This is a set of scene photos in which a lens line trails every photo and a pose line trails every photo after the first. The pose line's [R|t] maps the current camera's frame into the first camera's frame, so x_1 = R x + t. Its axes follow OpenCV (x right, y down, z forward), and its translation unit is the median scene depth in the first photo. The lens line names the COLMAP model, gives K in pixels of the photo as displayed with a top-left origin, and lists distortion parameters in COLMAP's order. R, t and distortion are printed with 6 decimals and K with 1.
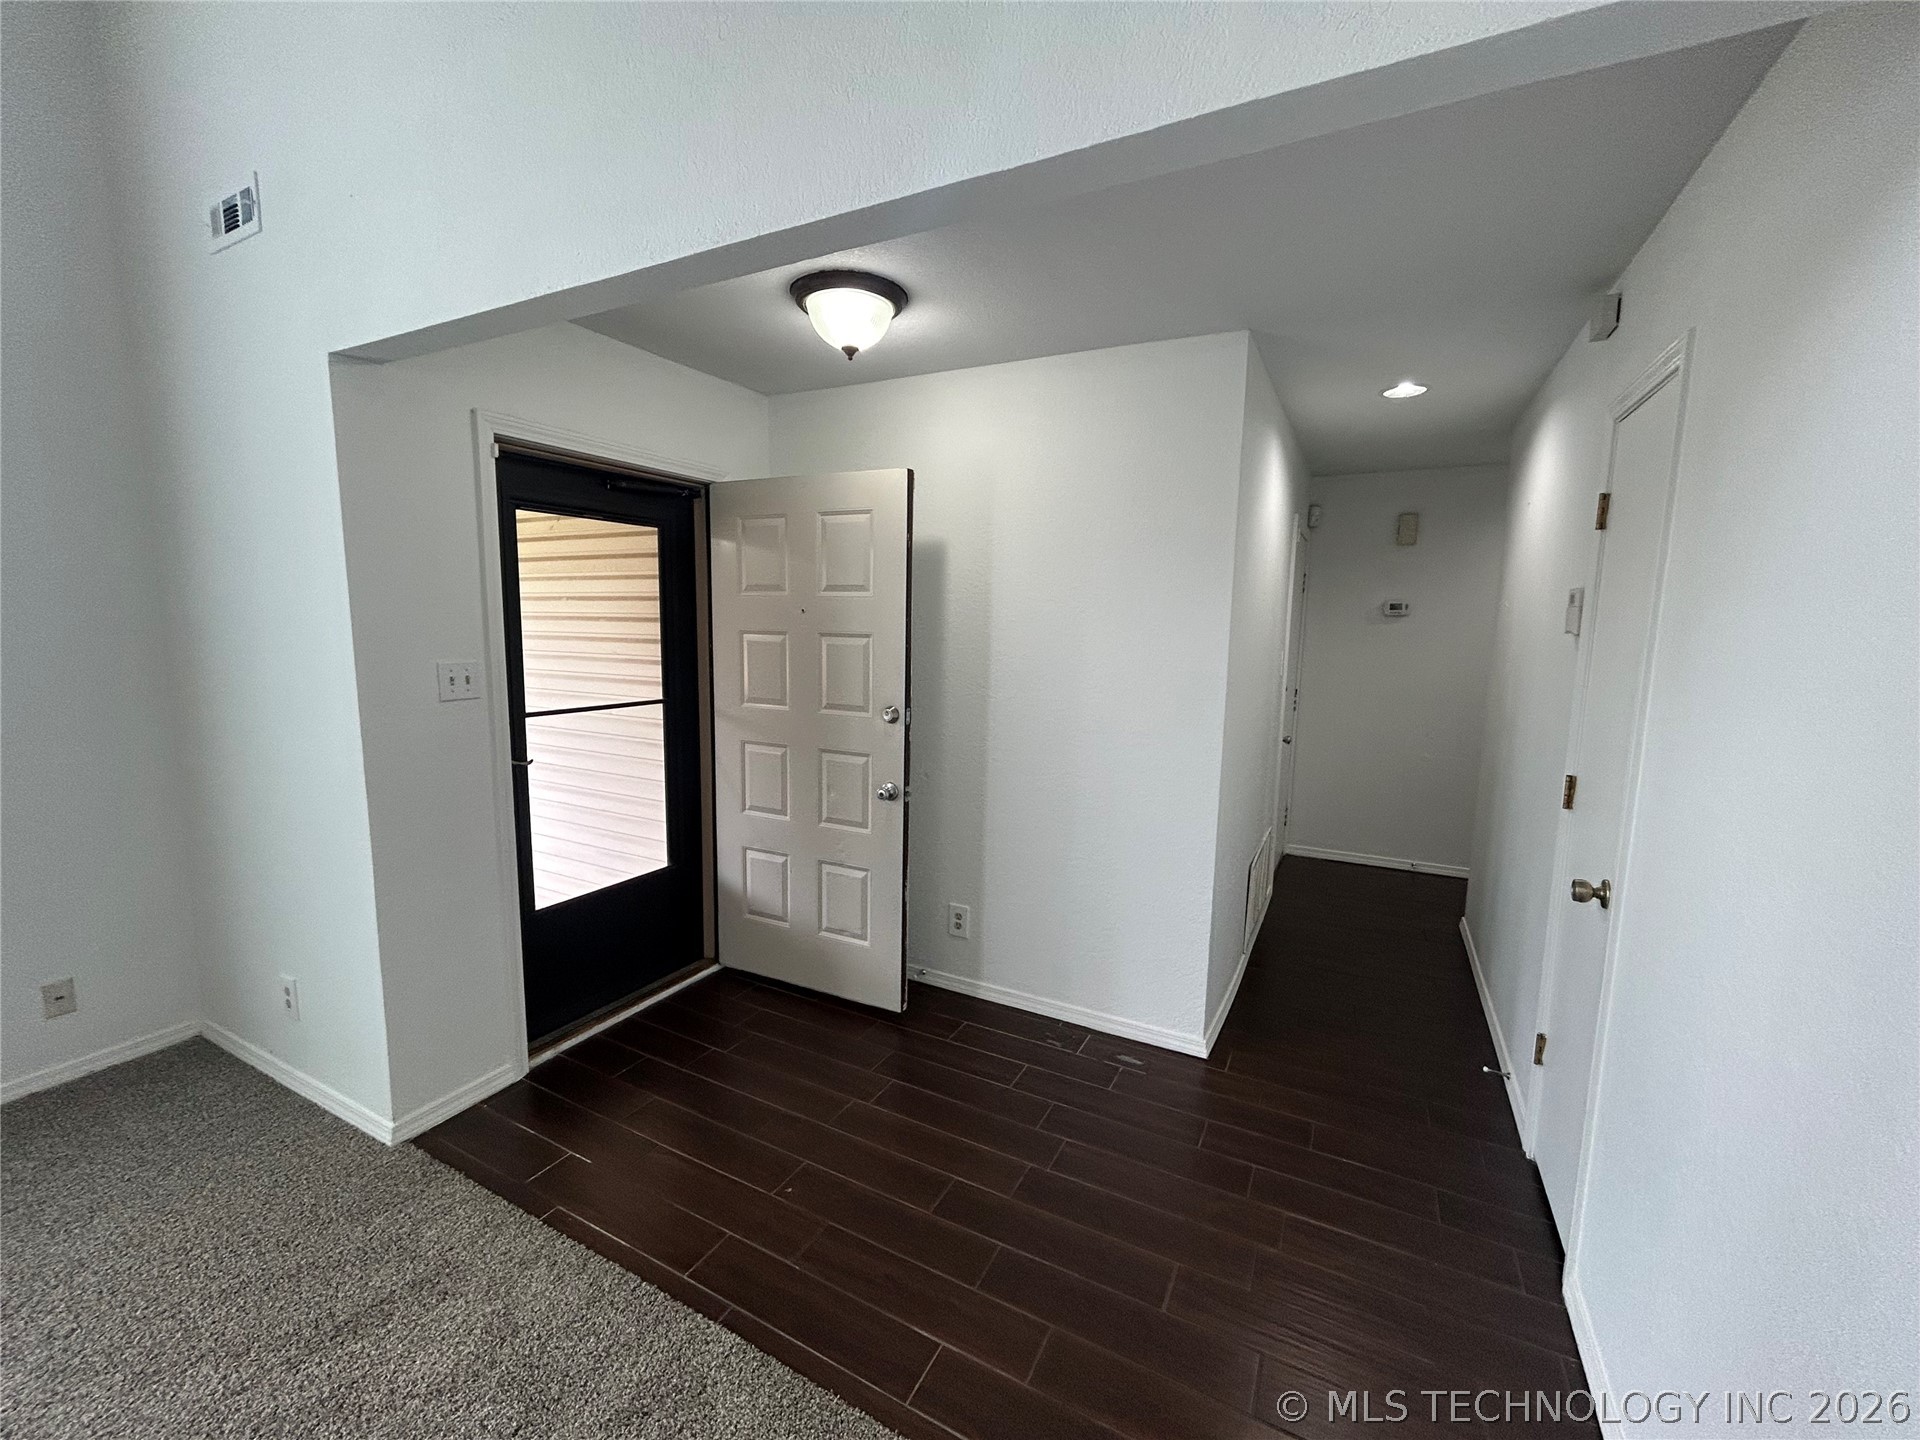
lens RADIAL K [[782.4, 0, 958.6], [0, 782.4, 721.6], [0, 0, 1]] dist [-0.001916, 0.000882]
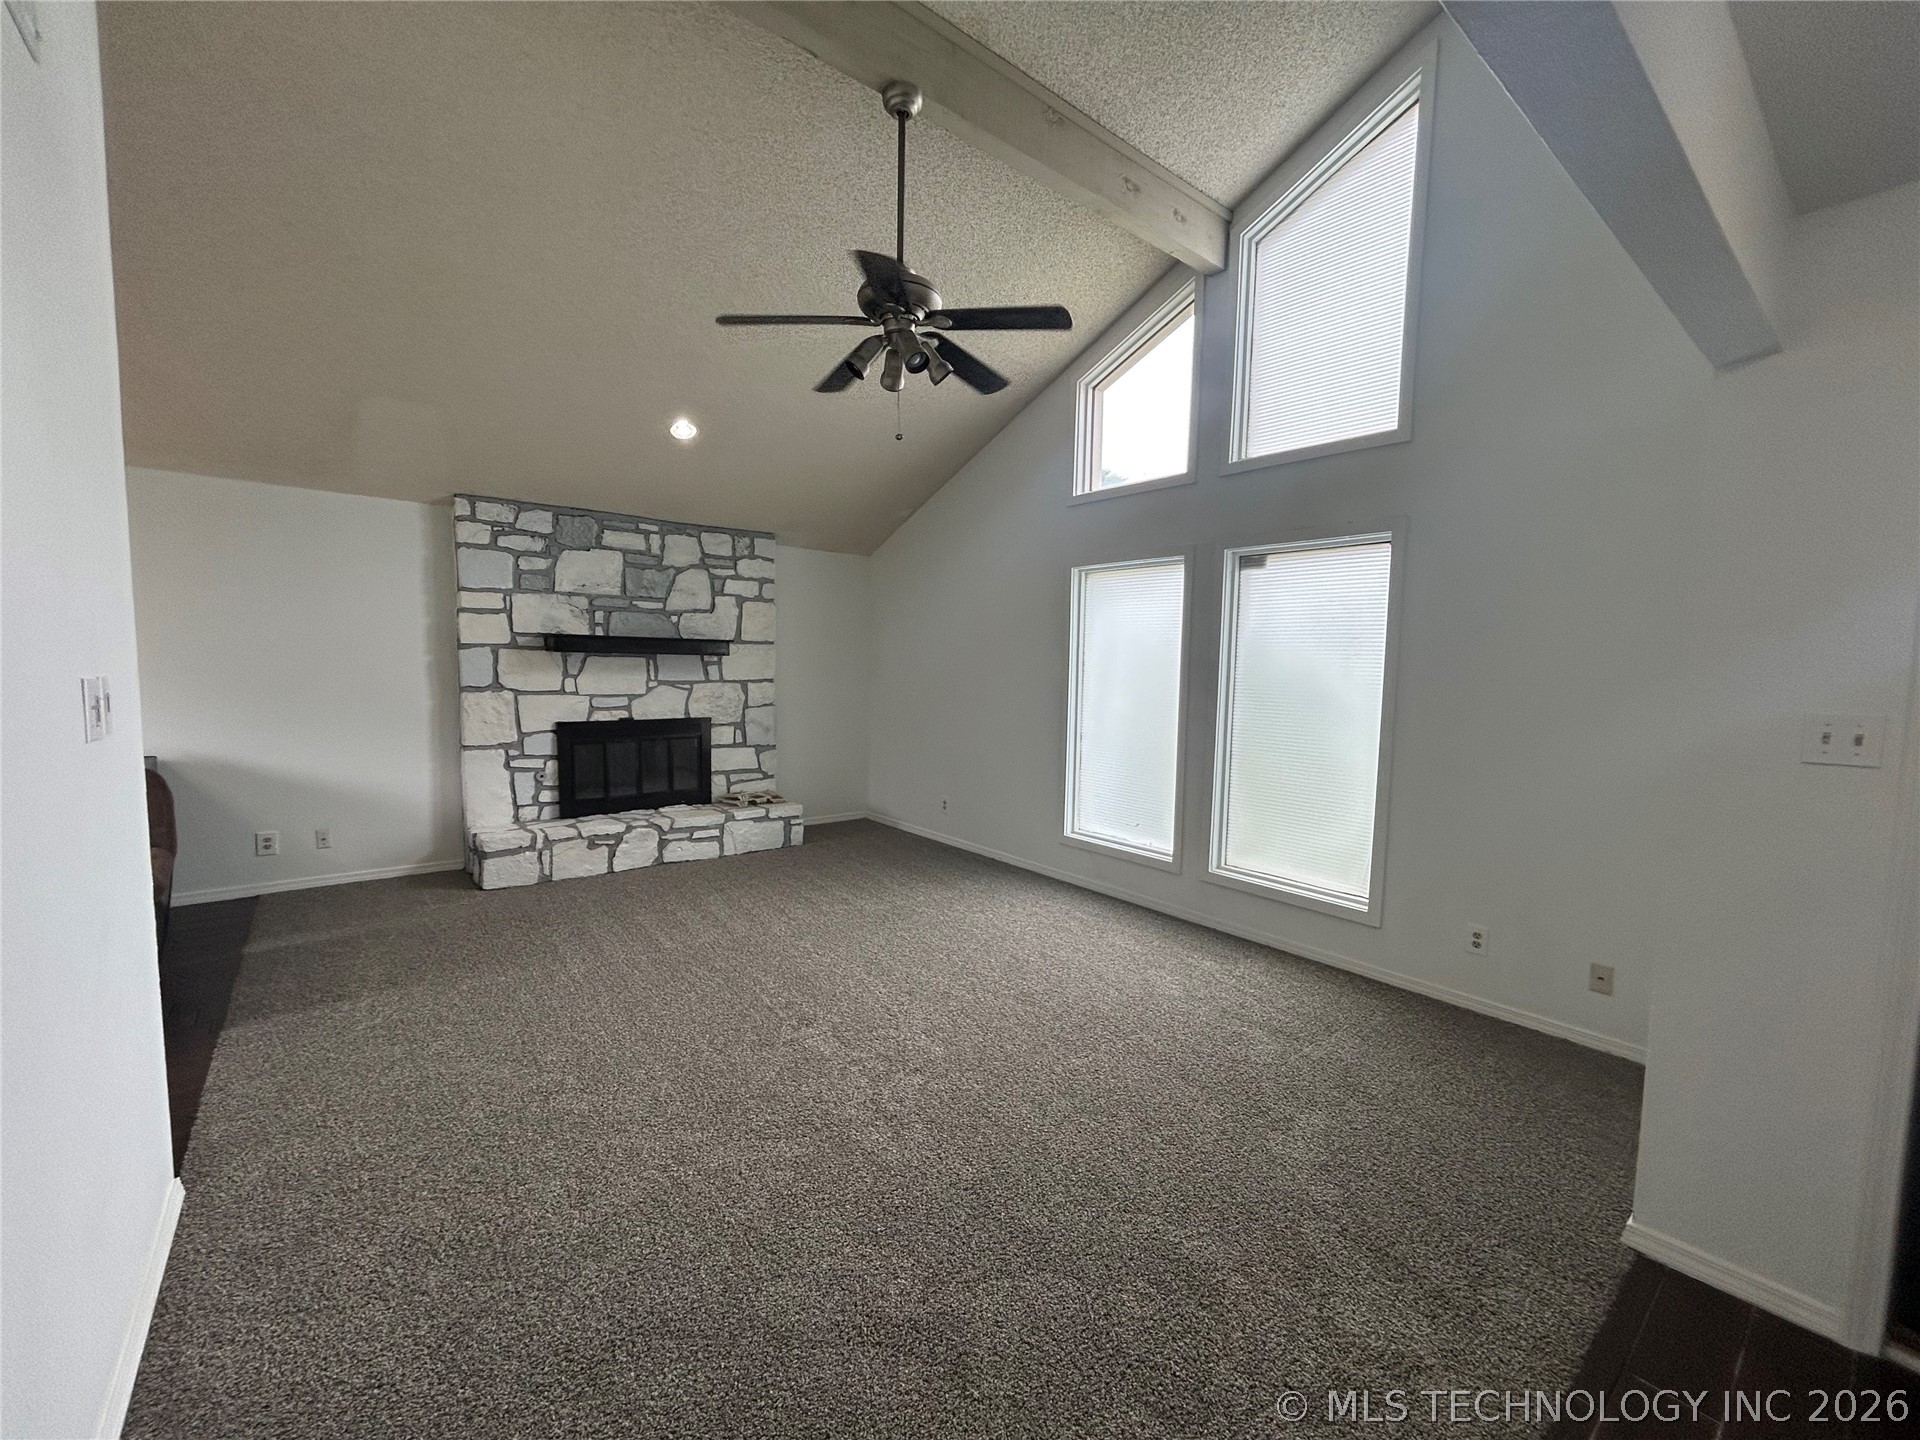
lens RADIAL K [[782.4, 0, 958.6], [0, 782.4, 721.6], [0, 0, 1]] dist [-0.001916, 0.000882]
pose [[-0.401190, 0.047109, -0.914783, 0.357320], [-0.142465, 0.983315, 0.113118, -0.034027], [0.904848, 0.175706, -0.387785, 0.534013]]
